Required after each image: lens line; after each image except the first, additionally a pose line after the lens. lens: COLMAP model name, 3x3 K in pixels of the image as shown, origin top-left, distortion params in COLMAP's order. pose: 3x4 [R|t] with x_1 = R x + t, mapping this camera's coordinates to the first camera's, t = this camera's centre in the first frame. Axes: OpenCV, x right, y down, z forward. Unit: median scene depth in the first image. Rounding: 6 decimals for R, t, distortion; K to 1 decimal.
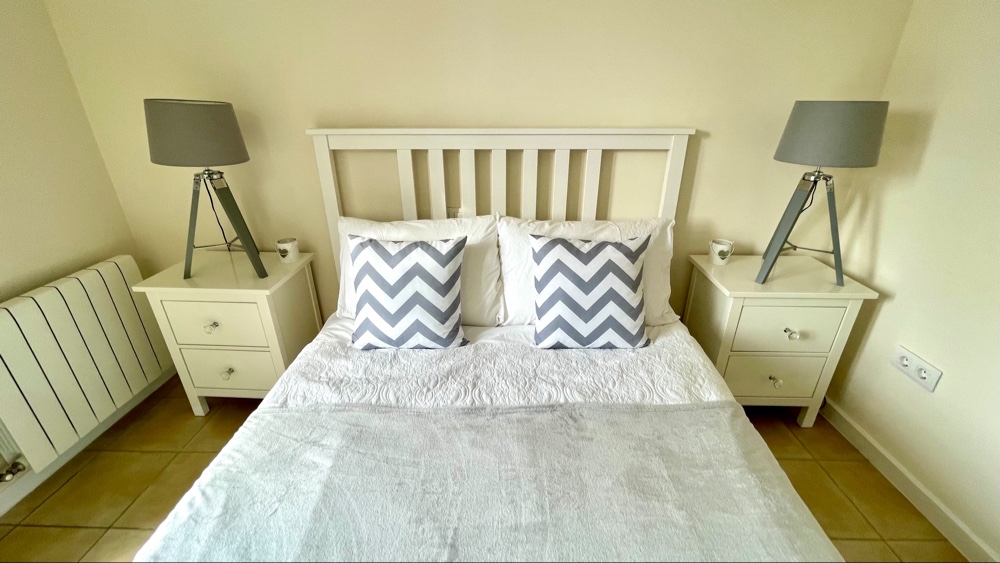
lens RADIAL K [[410.7, 0, 499.8], [0, 410.7, 275.4], [0, 0, 1]] dist [-0.001114, 0.000546]
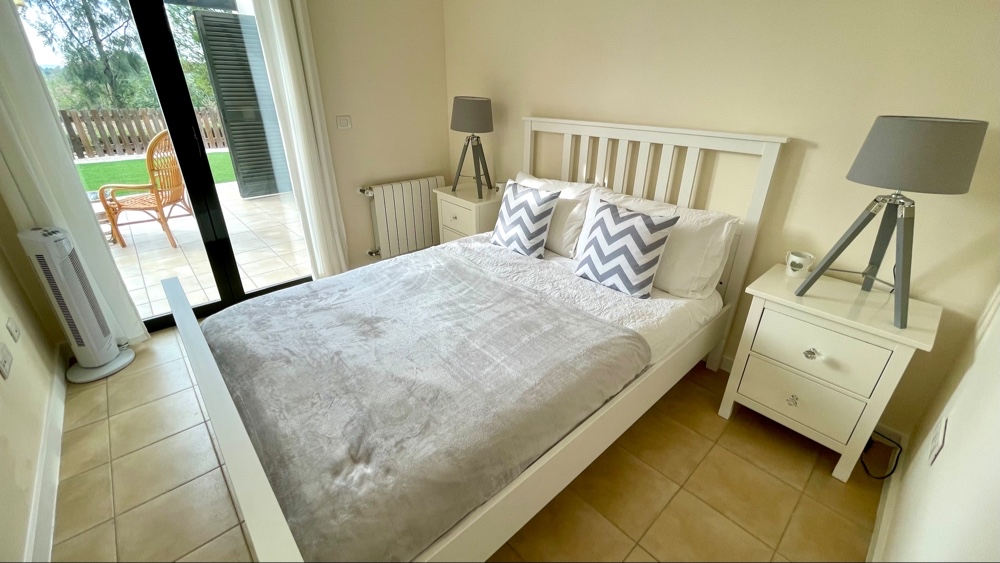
lens RADIAL K [[410.7, 0, 499.8], [0, 410.7, 275.4], [0, 0, 1]] dist [-0.001114, 0.000546]
pose [[0.688181, 0.311578, -0.655230, 0.798536], [-0.304078, 0.943813, 0.129437, 0.067255], [0.658744, 0.110165, 0.744258, -0.241646]]
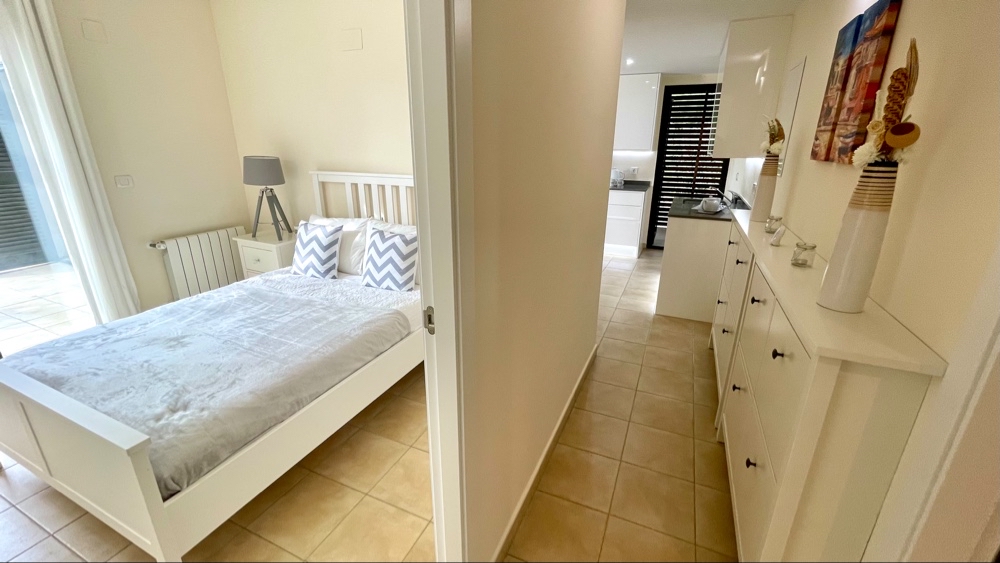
lens RADIAL K [[410.7, 0, 499.8], [0, 410.7, 275.4], [0, 0, 1]] dist [-0.001114, 0.000546]
pose [[0.920138, 0.128218, -0.370007, 1.280925], [-0.165760, 0.983580, -0.071374, 0.149019], [0.354780, 0.127007, 0.926283, -0.507975]]
